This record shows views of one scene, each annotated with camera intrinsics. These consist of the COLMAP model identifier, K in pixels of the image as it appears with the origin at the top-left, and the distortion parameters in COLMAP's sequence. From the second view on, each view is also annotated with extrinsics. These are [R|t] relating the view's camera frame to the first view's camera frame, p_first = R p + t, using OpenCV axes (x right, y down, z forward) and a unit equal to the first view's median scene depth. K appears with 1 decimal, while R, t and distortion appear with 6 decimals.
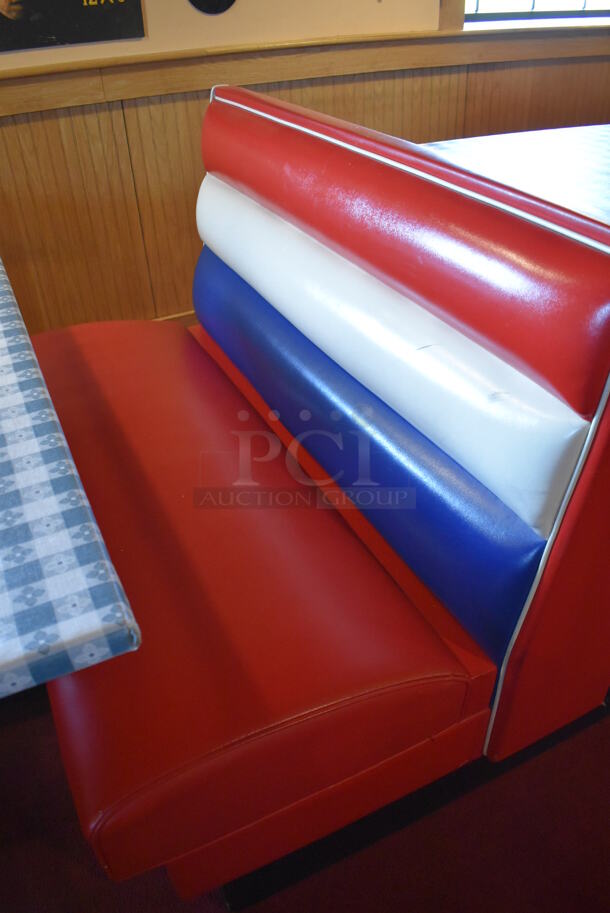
lens RADIAL K [[731.0, 0, 305.0], [0, 731.0, 456.5], [0, 0, 1]] dist [-0.103975, 0.008902]
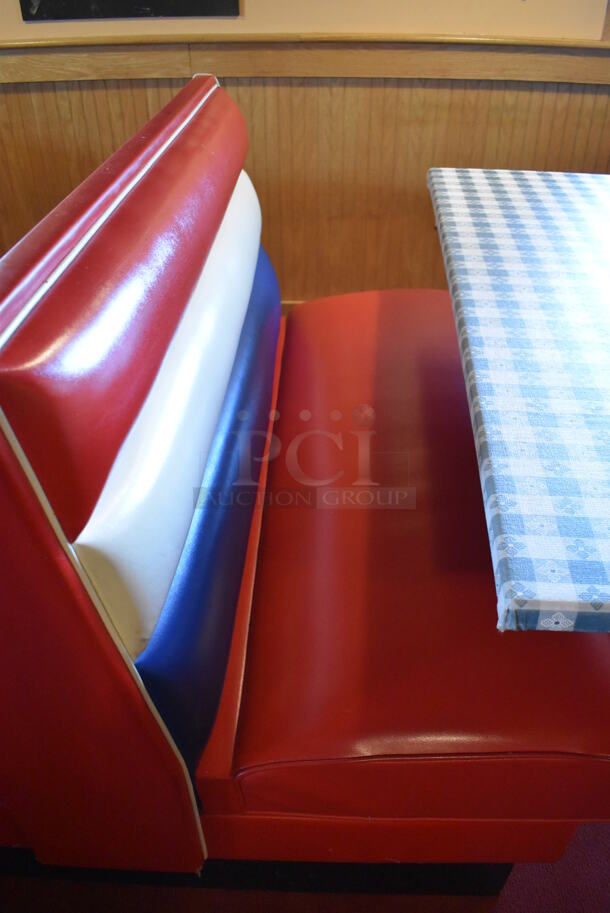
lens RADIAL K [[731.0, 0, 305.0], [0, 731.0, 456.5], [0, 0, 1]] dist [-0.103975, 0.008902]
pose [[0.884540, 0.299546, -0.357578, 0.360569], [-0.290708, 0.953493, 0.079623, -0.114107], [0.364799, 0.033521, 0.930483, 0.142178]]
